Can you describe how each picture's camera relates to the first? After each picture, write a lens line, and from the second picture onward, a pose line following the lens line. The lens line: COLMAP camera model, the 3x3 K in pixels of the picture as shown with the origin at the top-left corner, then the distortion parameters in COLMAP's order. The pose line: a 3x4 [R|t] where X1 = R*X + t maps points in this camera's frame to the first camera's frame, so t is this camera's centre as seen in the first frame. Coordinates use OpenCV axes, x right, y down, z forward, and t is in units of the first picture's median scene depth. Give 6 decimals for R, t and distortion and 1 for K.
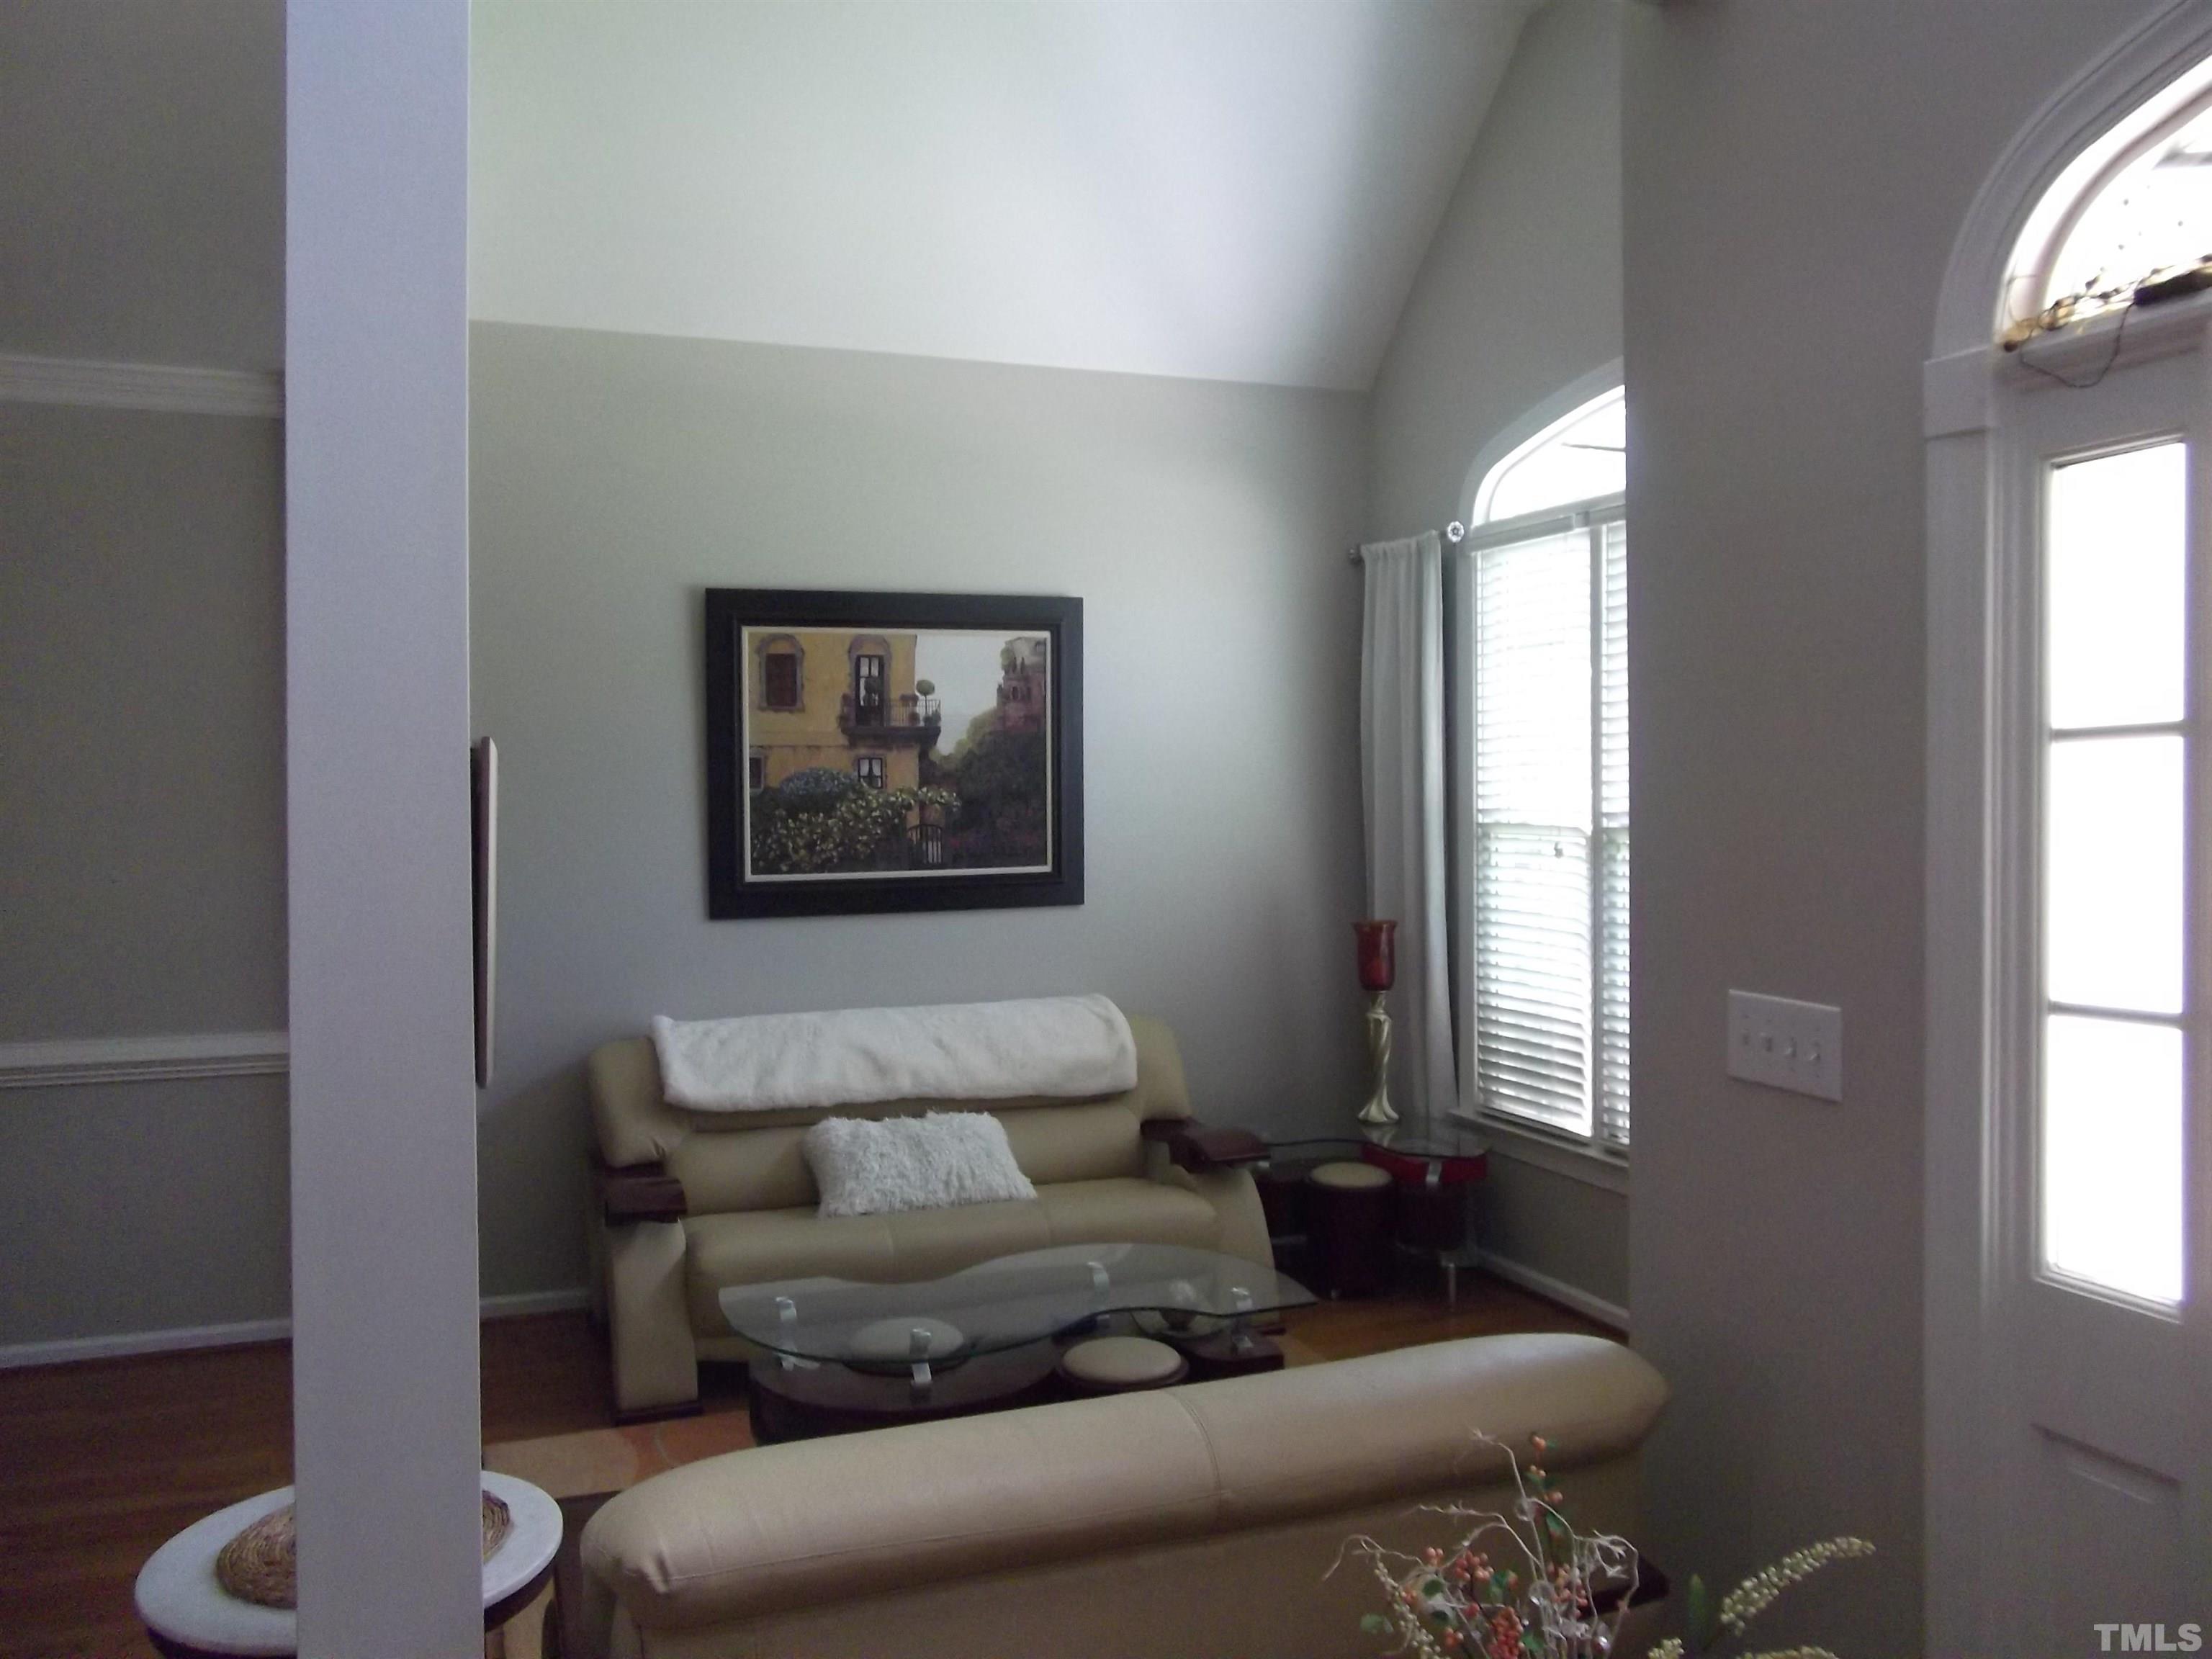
lens RADIAL K [[1753.5, 0, 1074.7], [0, 1753.5, 825.4], [0, 0, 1]] dist [-0.052983, 0.054993]
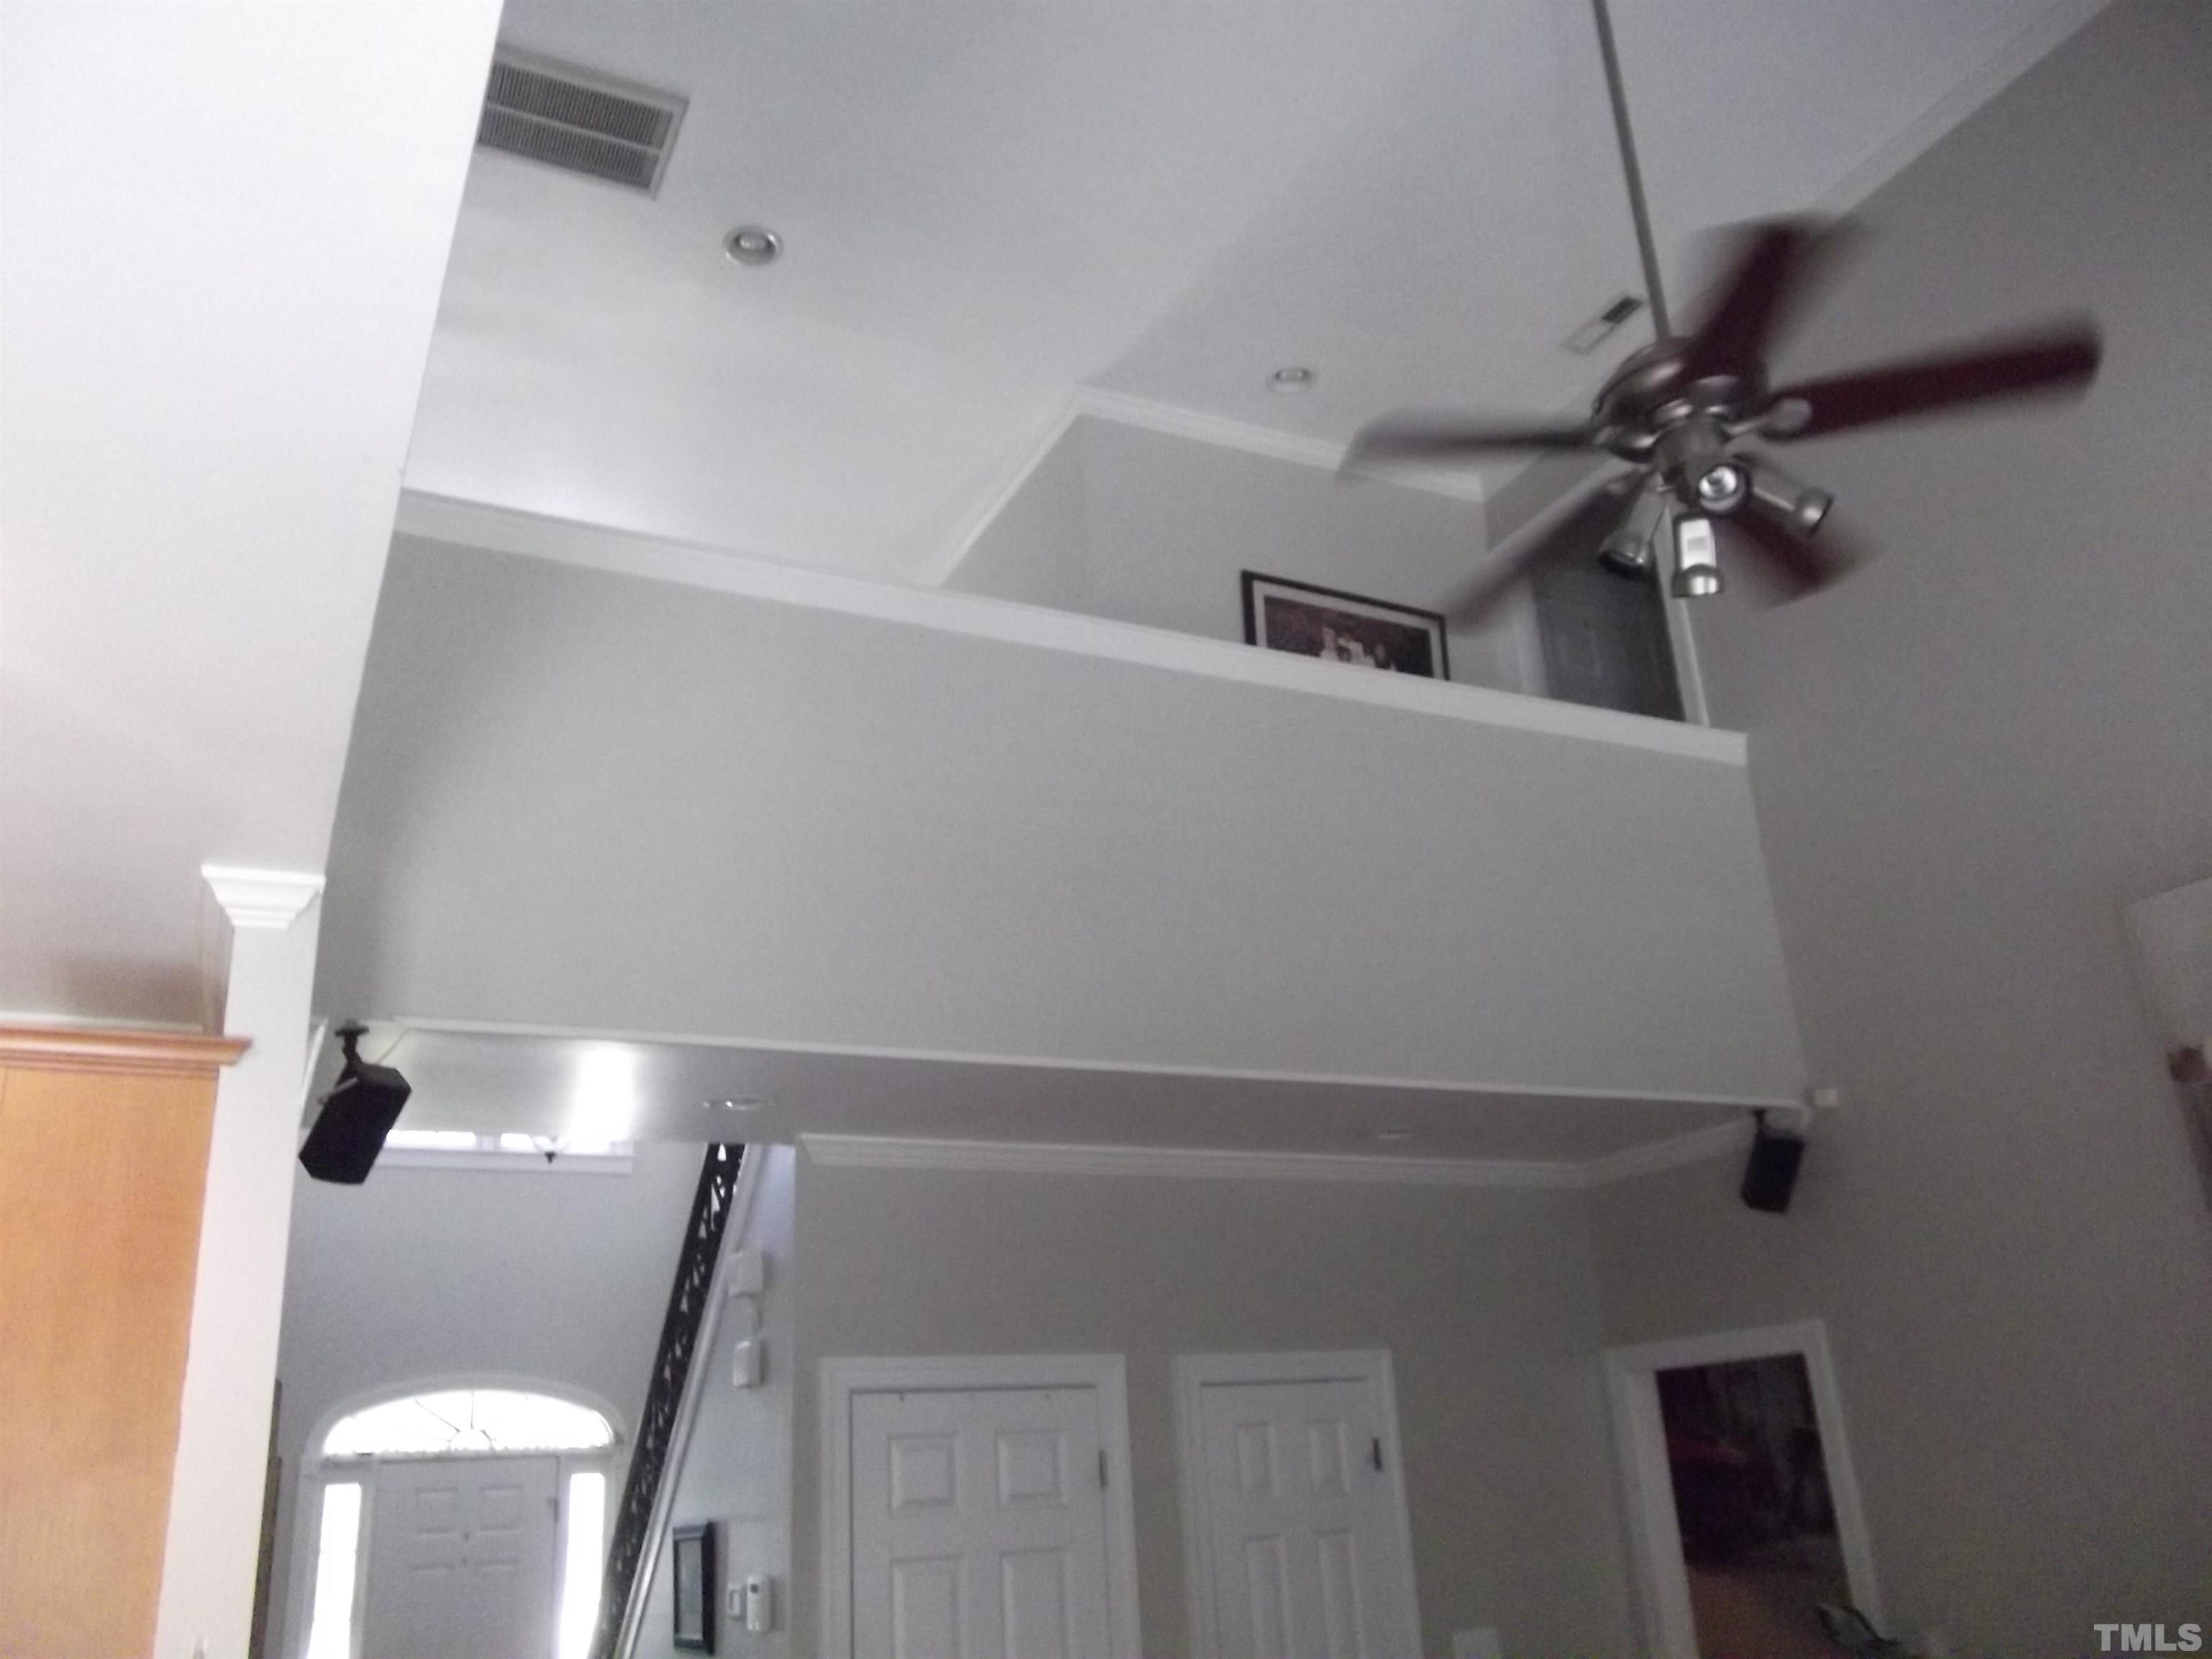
lens RADIAL K [[1753.5, 0, 1111.8], [0, 1753.5, 839.6], [0, 0, 1]] dist [-0.052983, 0.054993]
pose [[-0.086525, 0.360077, 0.928901, -1.555694], [0.075167, 0.932100, -0.354316, -0.010780], [-0.993410, 0.039165, -0.107716, -0.208355]]
